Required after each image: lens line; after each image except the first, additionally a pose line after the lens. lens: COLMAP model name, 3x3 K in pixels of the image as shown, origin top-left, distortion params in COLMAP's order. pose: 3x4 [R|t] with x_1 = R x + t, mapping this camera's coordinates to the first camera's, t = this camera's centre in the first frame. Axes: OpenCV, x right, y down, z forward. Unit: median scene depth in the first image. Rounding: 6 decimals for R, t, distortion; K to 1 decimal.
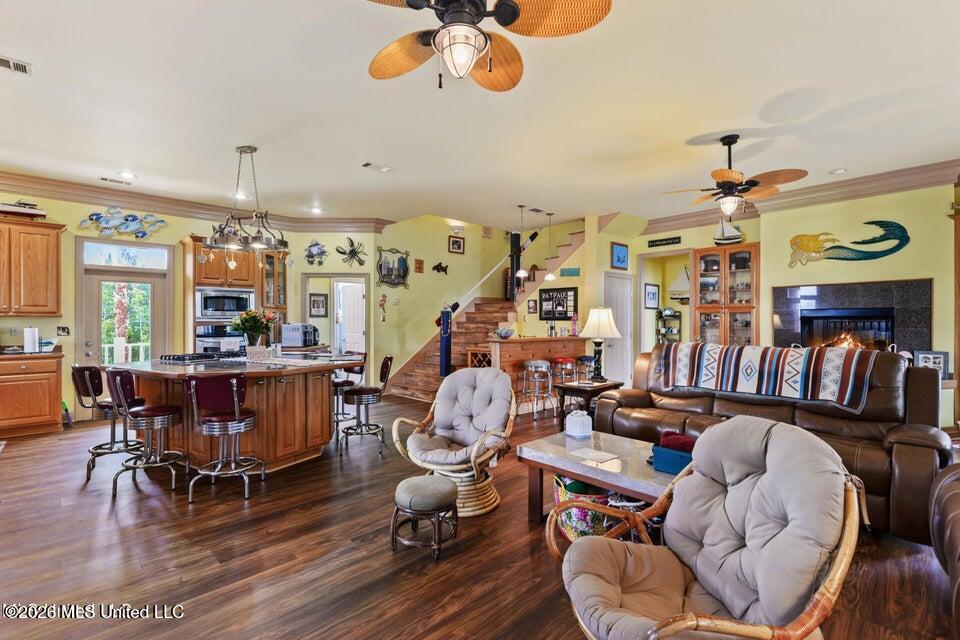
lens RADIAL K [[427.9, 0, 467.8], [0, 427.9, 323.9], [0, 0, 1]] dist [0.005382, -0.001765]
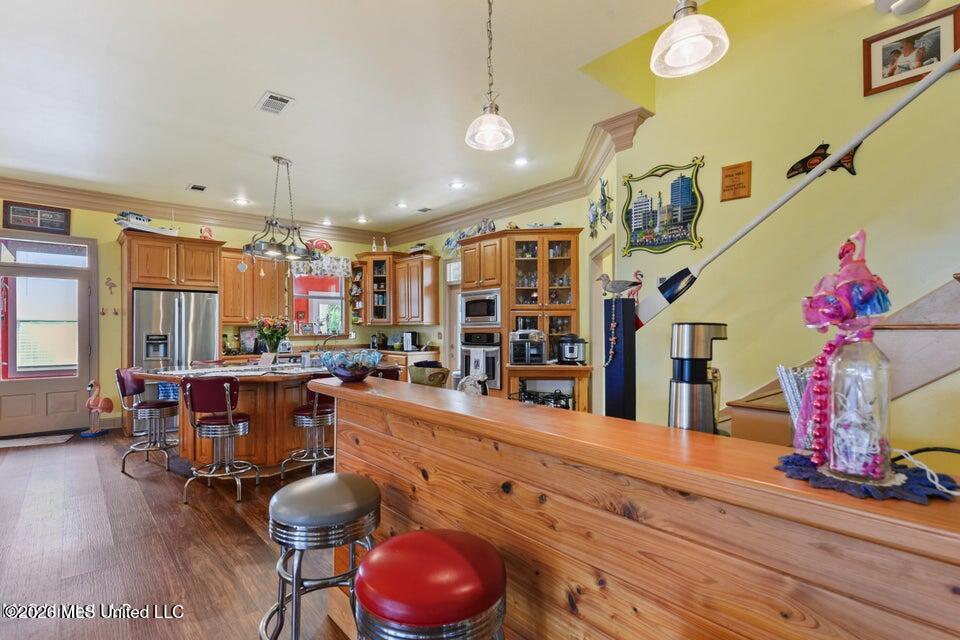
lens RADIAL K [[472.9, 0, 473.7], [0, 472.9, 325.8], [0, 0, 1]] dist [0.004869, -0.000632]
pose [[-0.047533, -0.005896, -0.998852, 0.405831], [-0.004310, 0.999974, -0.005698, -0.004582], [0.998860, 0.004034, -0.047557, 1.001238]]
